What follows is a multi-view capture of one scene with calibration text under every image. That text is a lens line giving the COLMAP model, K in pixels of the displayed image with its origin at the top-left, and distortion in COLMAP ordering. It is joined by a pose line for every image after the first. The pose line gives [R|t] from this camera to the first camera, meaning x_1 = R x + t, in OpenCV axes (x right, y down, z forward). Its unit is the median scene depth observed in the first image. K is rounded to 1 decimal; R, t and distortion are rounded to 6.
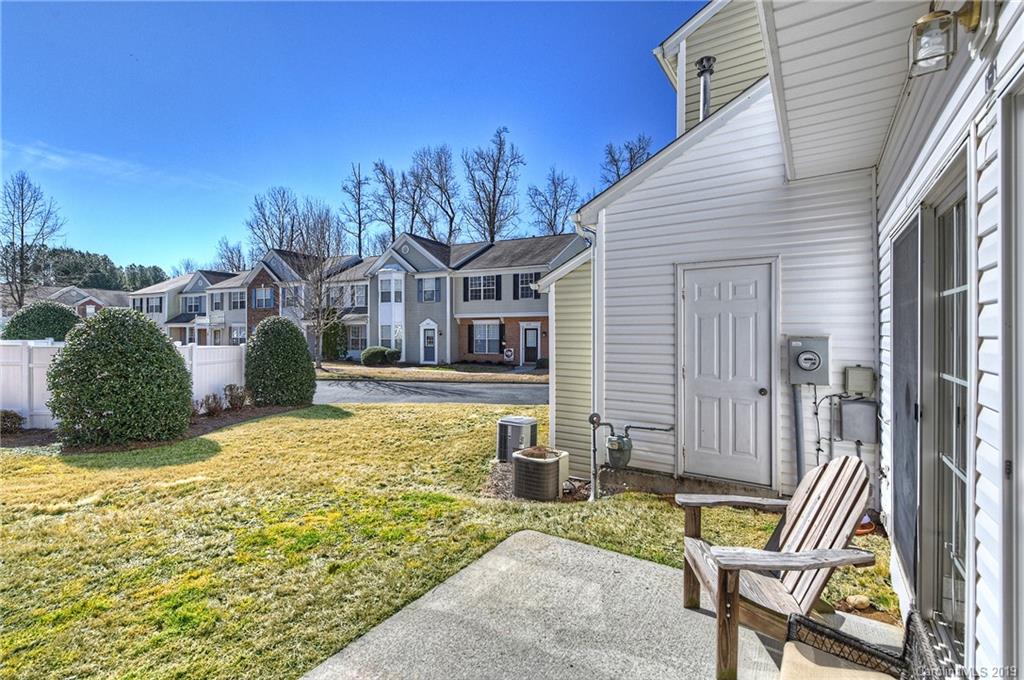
lens RADIAL K [[455.0, 0, 508.7], [0, 455.0, 339.4], [0, 0, 1]] dist [0.004719, -0.001964]
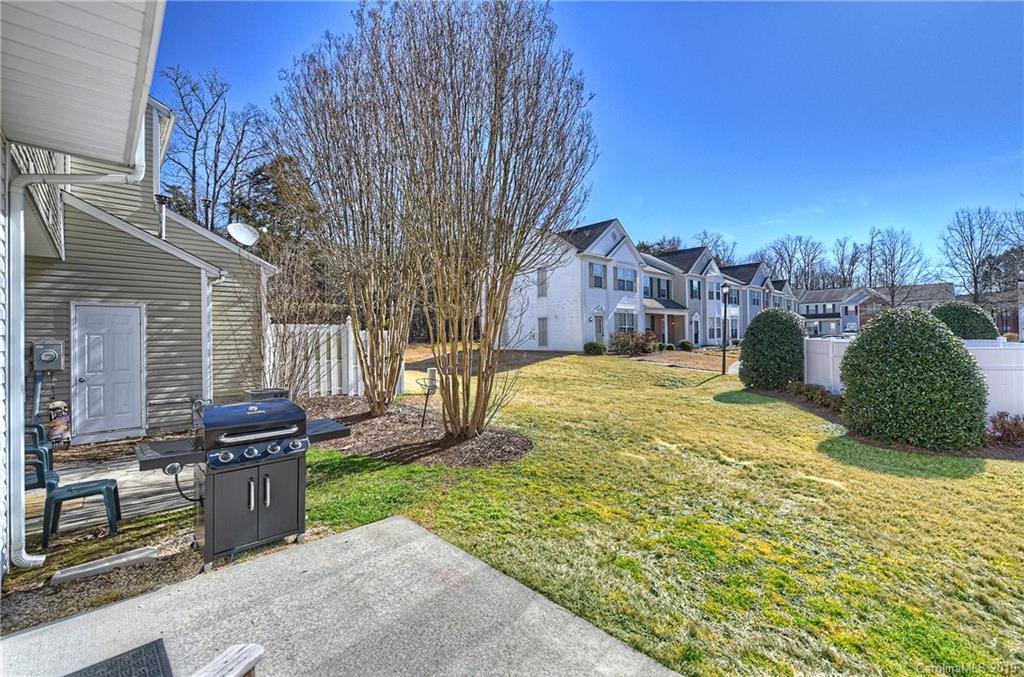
lens RADIAL K [[444.6, 0, 508.8], [0, 444.6, 336.6], [0, 0, 1]] dist [-0.001465, -0.000106]
pose [[-0.234359, 0.002366, -0.972147, 0.590775], [0.003990, 0.999991, 0.001472, -0.002963], [0.972142, -0.003534, -0.234367, 0.891185]]
